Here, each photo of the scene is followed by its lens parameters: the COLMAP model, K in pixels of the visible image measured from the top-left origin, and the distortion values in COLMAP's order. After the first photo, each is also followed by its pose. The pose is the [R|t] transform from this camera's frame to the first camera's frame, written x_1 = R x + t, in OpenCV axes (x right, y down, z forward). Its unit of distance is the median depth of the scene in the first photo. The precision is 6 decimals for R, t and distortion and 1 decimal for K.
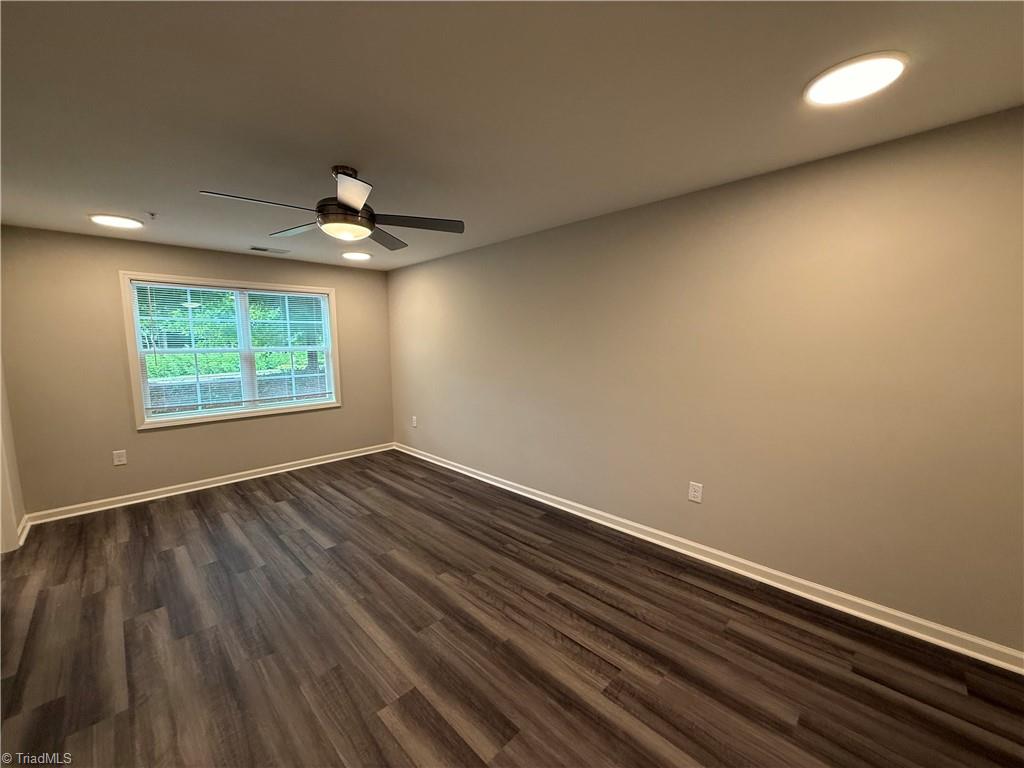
lens RADIAL K [[409.4, 0, 510.4], [0, 409.4, 384.6], [0, 0, 1]] dist [0.001980, 0.000239]
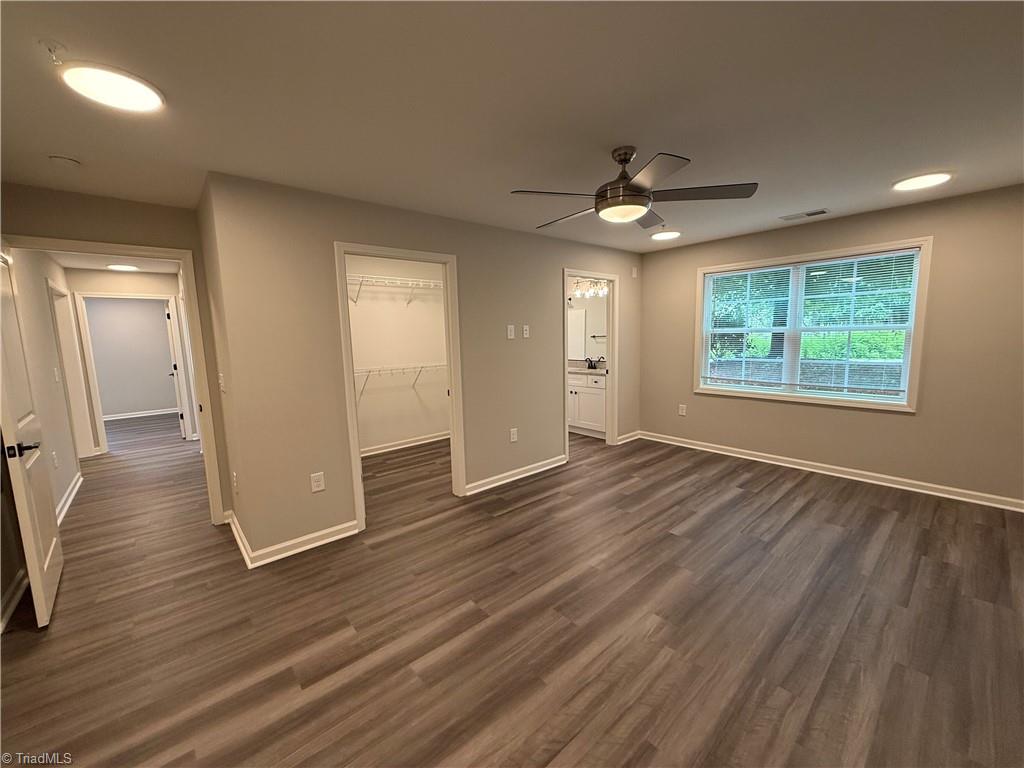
lens RADIAL K [[409.4, 0, 510.4], [0, 409.4, 384.6], [0, 0, 1]] dist [0.001980, 0.000239]
pose [[-0.065244, 0.139176, -0.988116, 0.439384], [-0.078087, 0.986477, 0.144101, -0.059020], [0.994809, 0.086561, -0.053494, 0.542631]]
